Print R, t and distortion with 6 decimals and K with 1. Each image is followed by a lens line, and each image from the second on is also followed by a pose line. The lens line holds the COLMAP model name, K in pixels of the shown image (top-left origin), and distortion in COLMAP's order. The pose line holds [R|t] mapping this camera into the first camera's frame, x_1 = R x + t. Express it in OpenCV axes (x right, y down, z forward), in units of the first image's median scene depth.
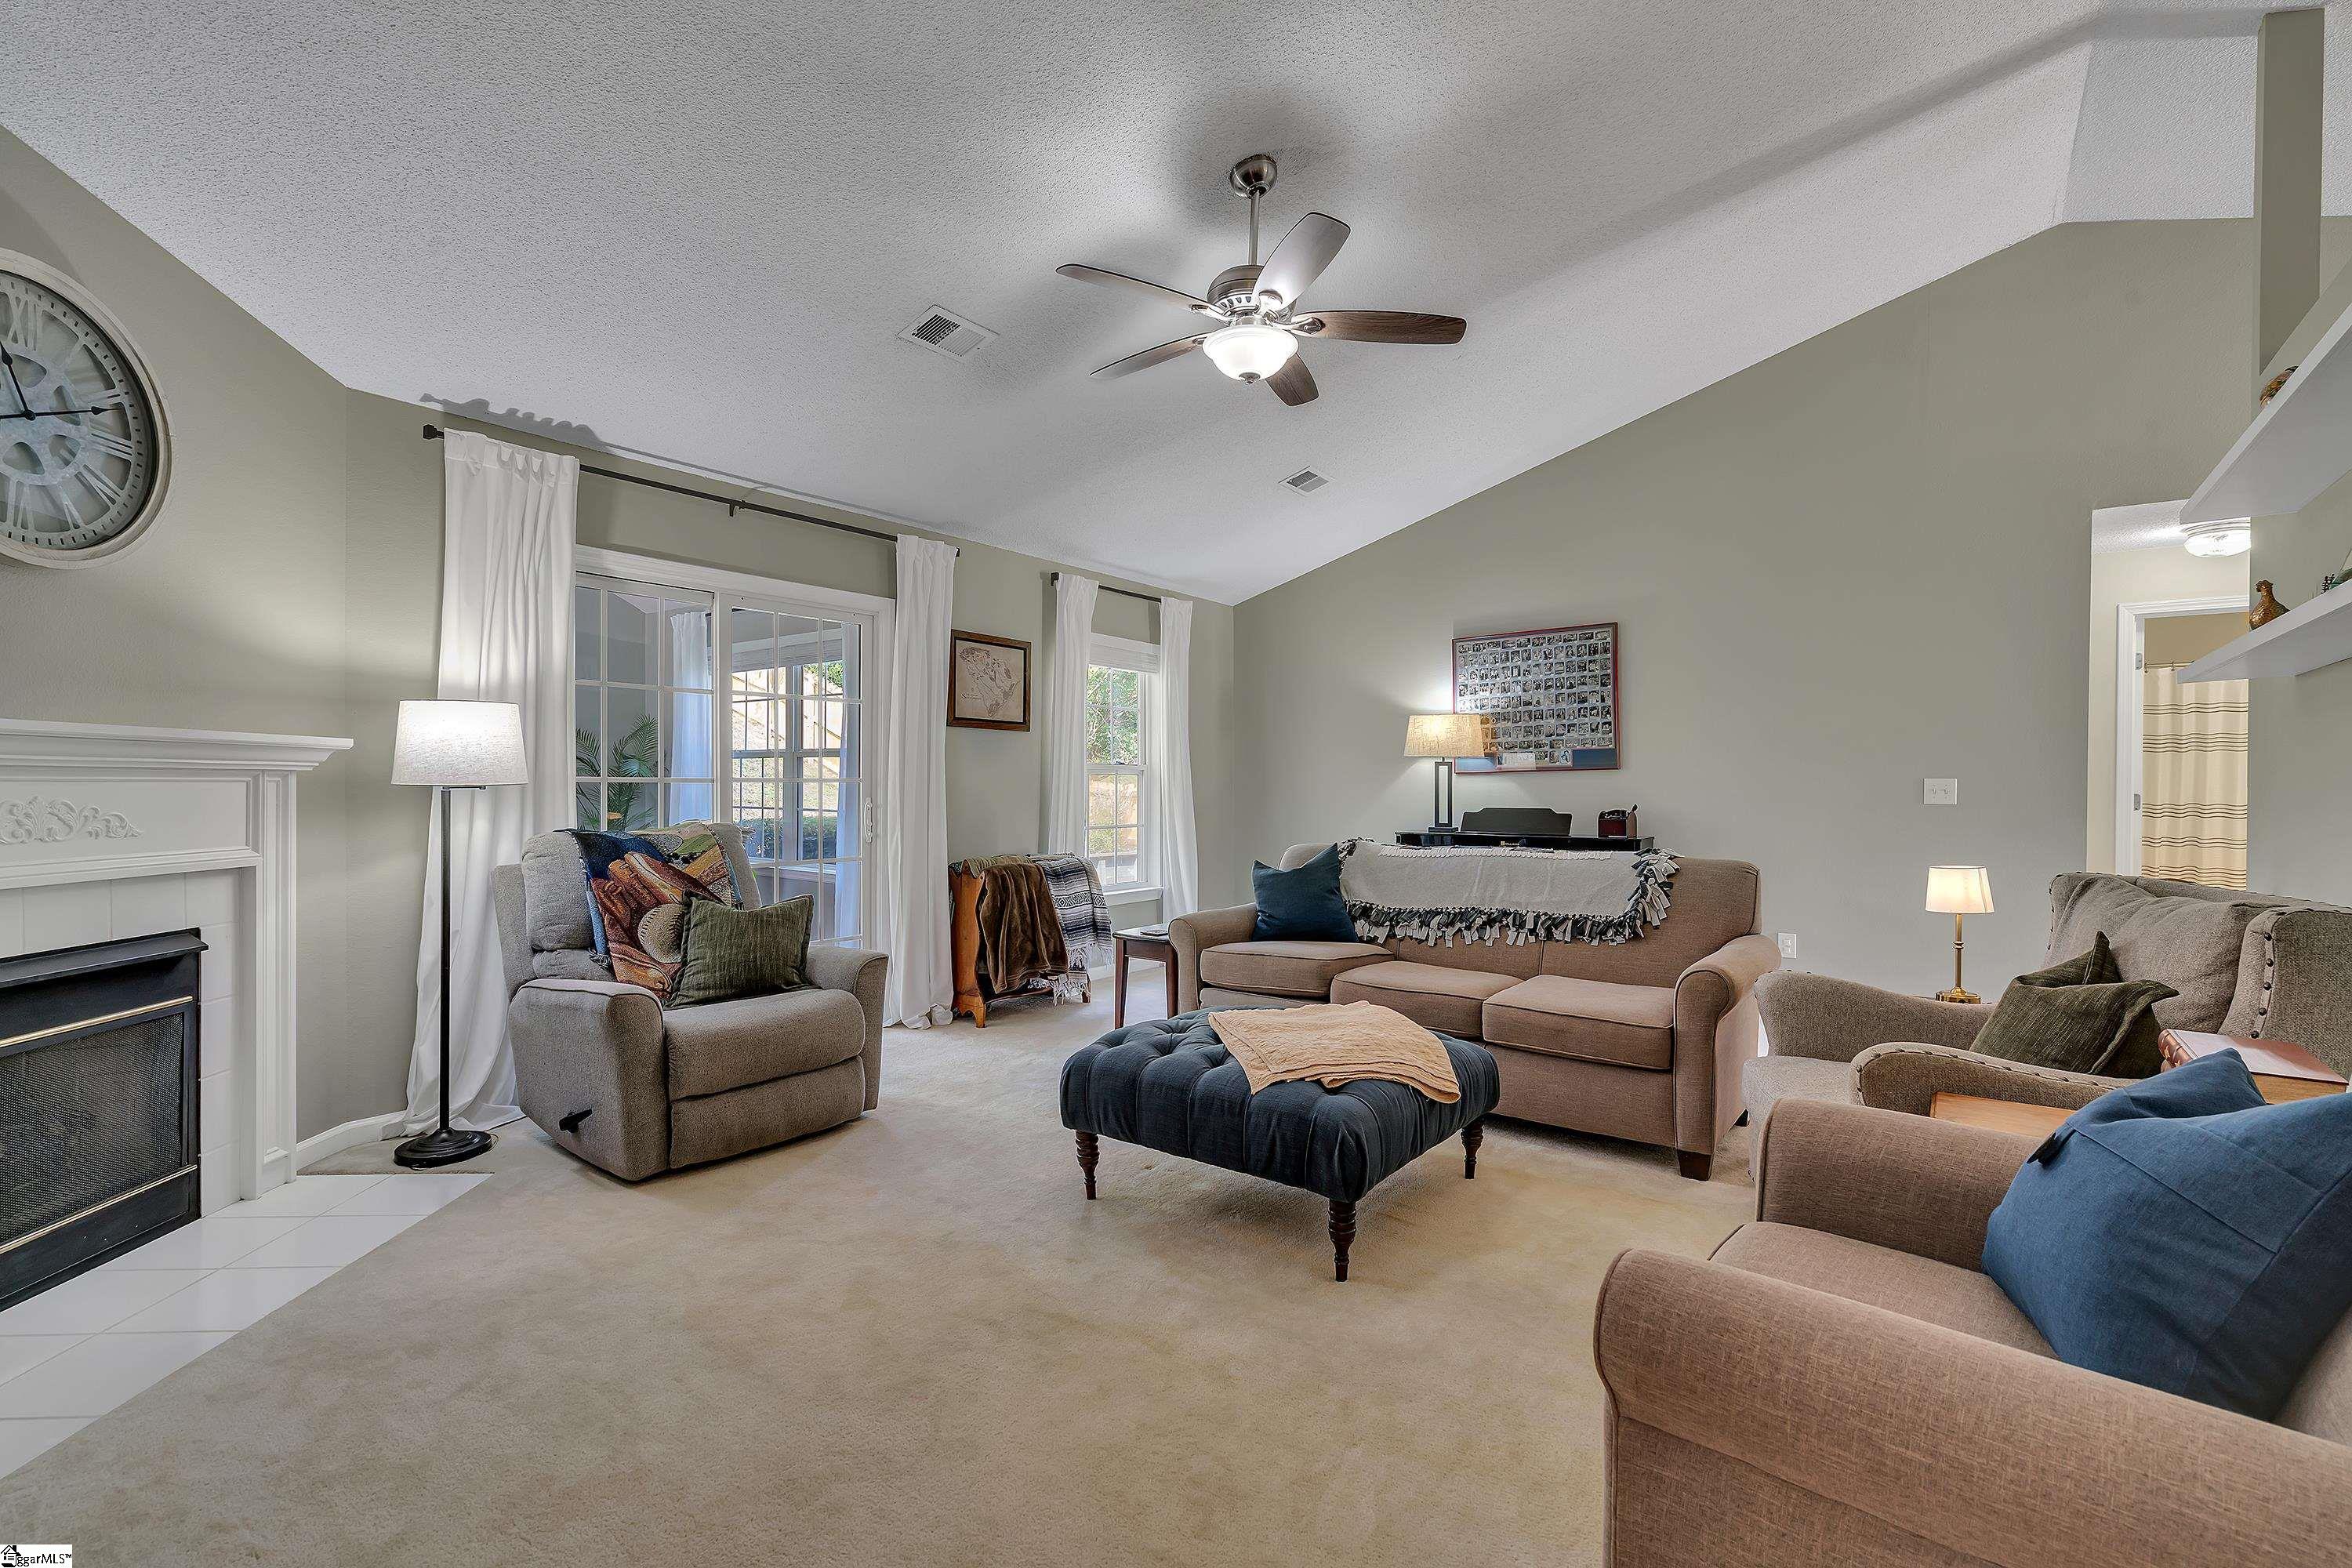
lens RADIAL K [[1050.2, 0, 1170.5], [0, 1050.2, 789.5], [0, 0, 1]] dist [0.000867, -0.000386]
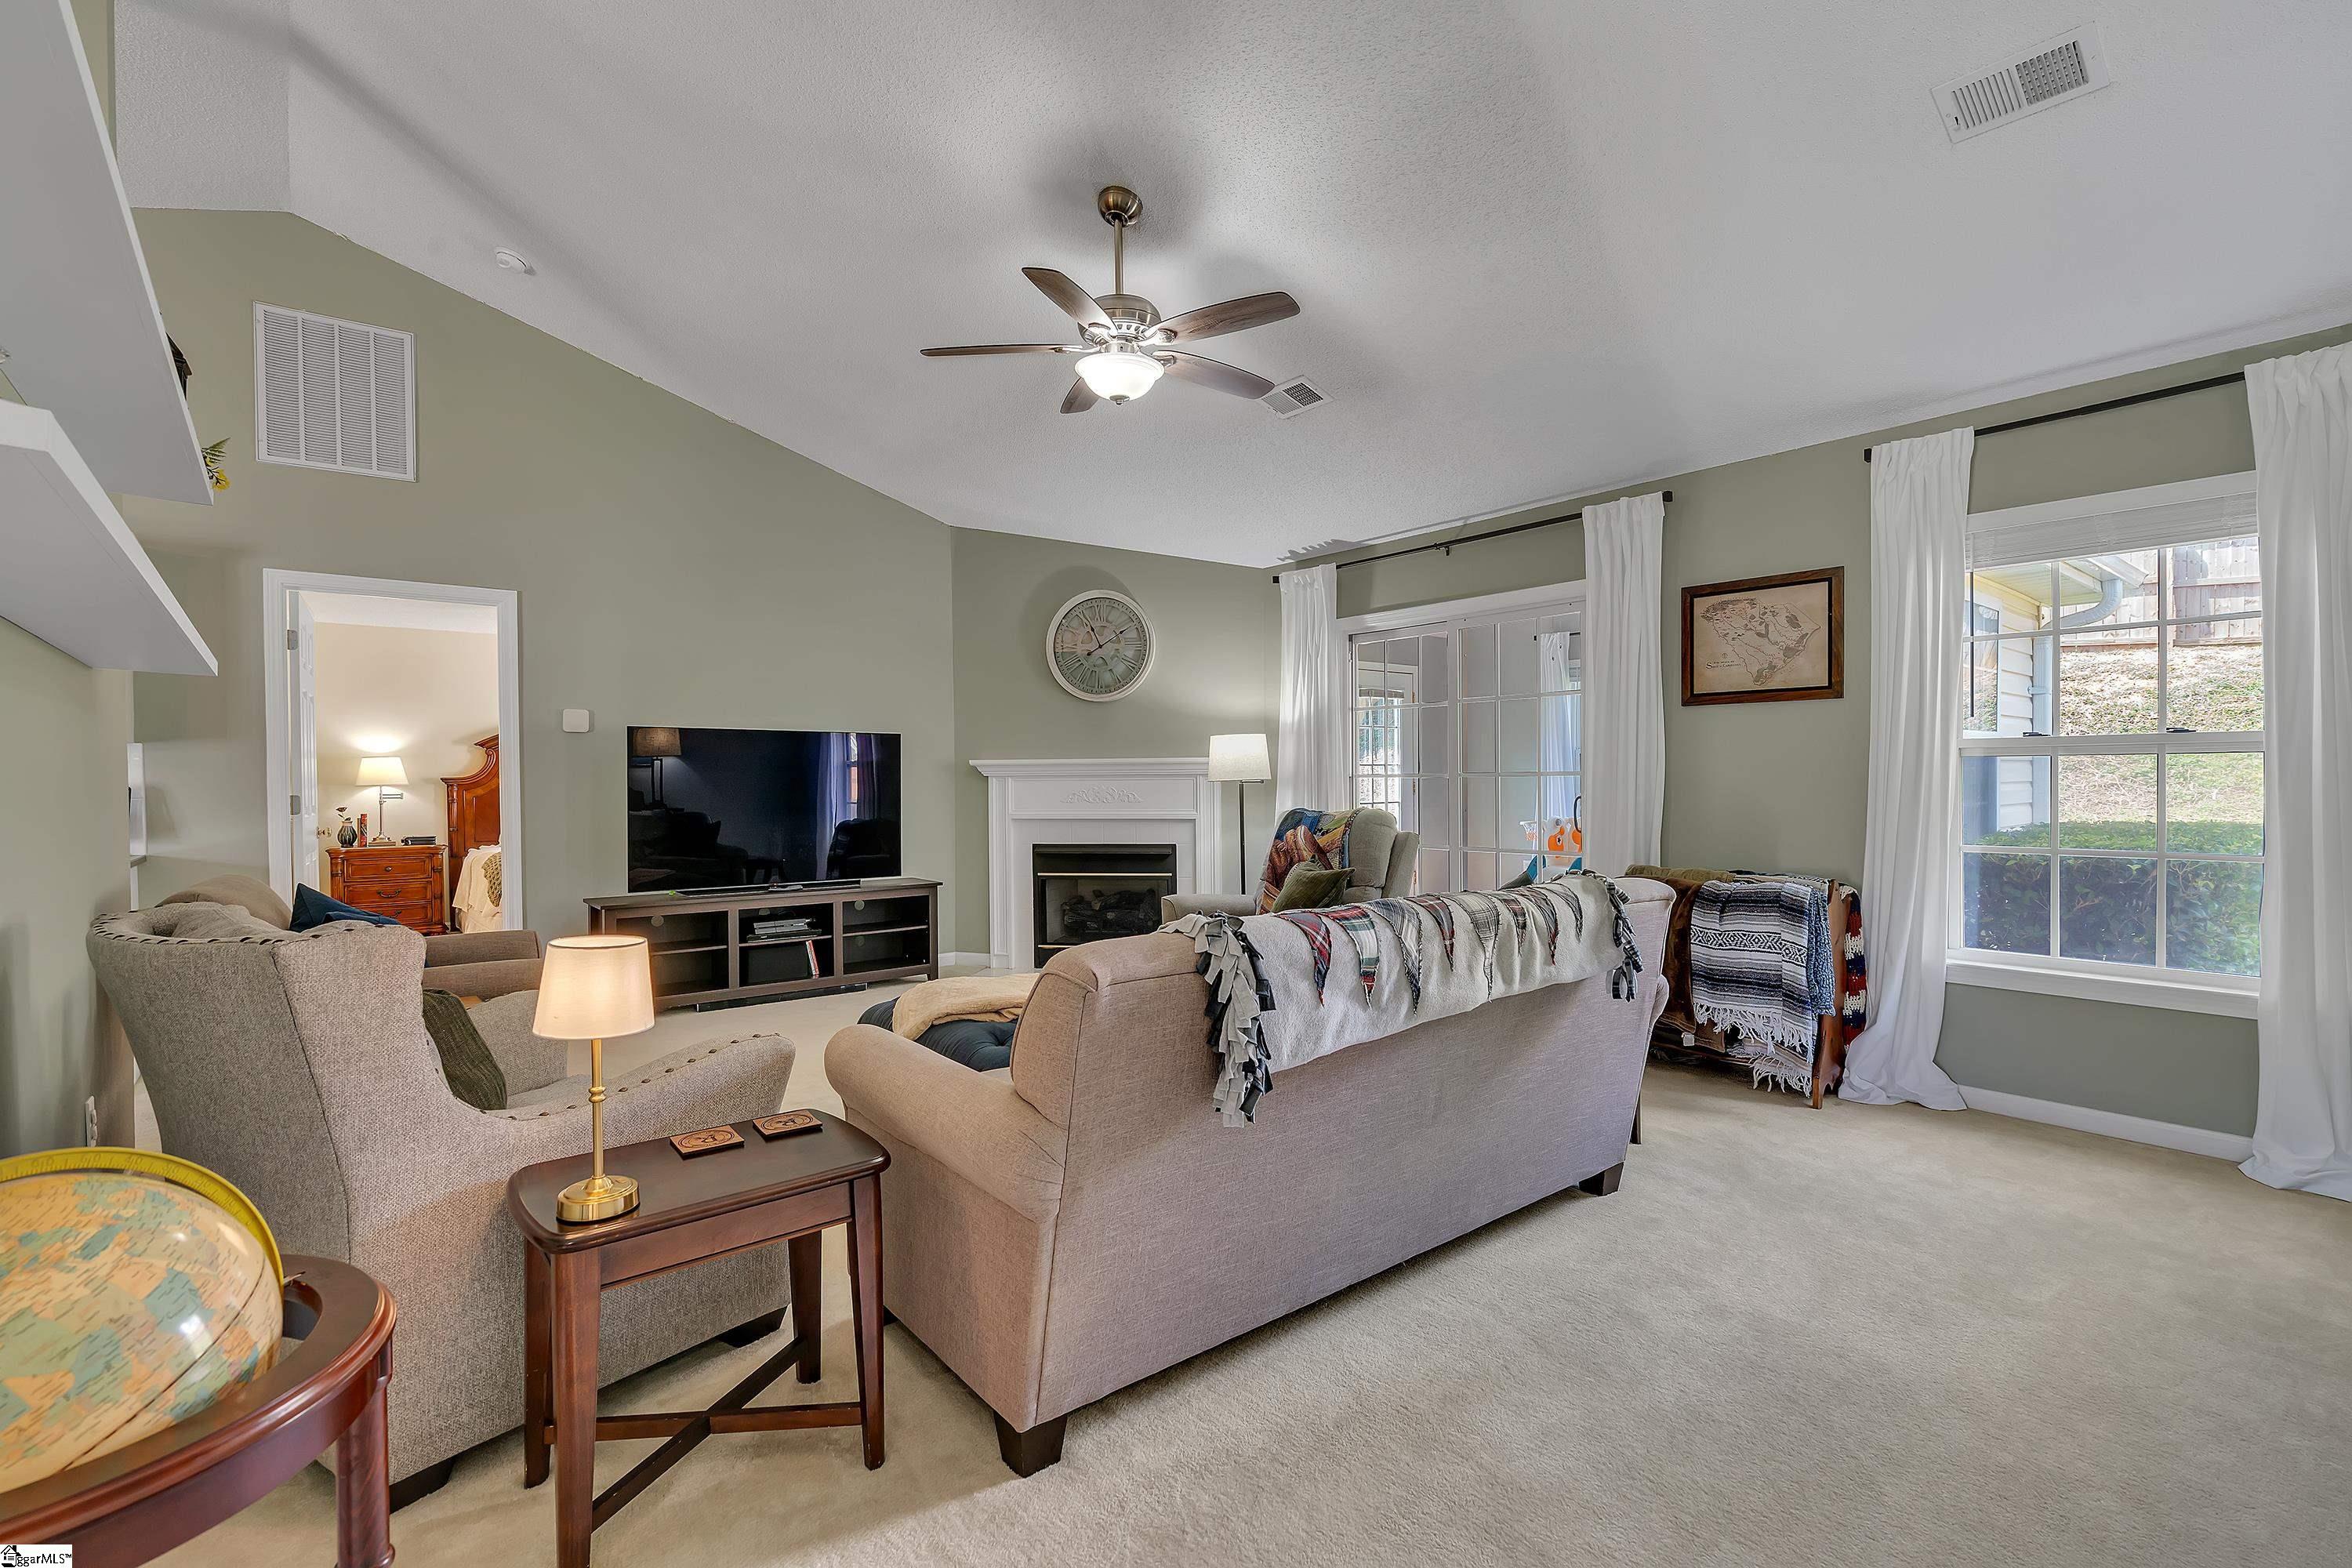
lens RADIAL K [[1050.2, 0, 1170.4], [0, 1050.2, 792.2], [0, 0, 1]] dist [0.000867, -0.000386]
pose [[-0.231845, 0.014497, -0.972645, 1.037749], [0.003938, 0.999895, 0.013964, -0.009834], [0.972745, -0.000593, -0.231878, 1.219886]]
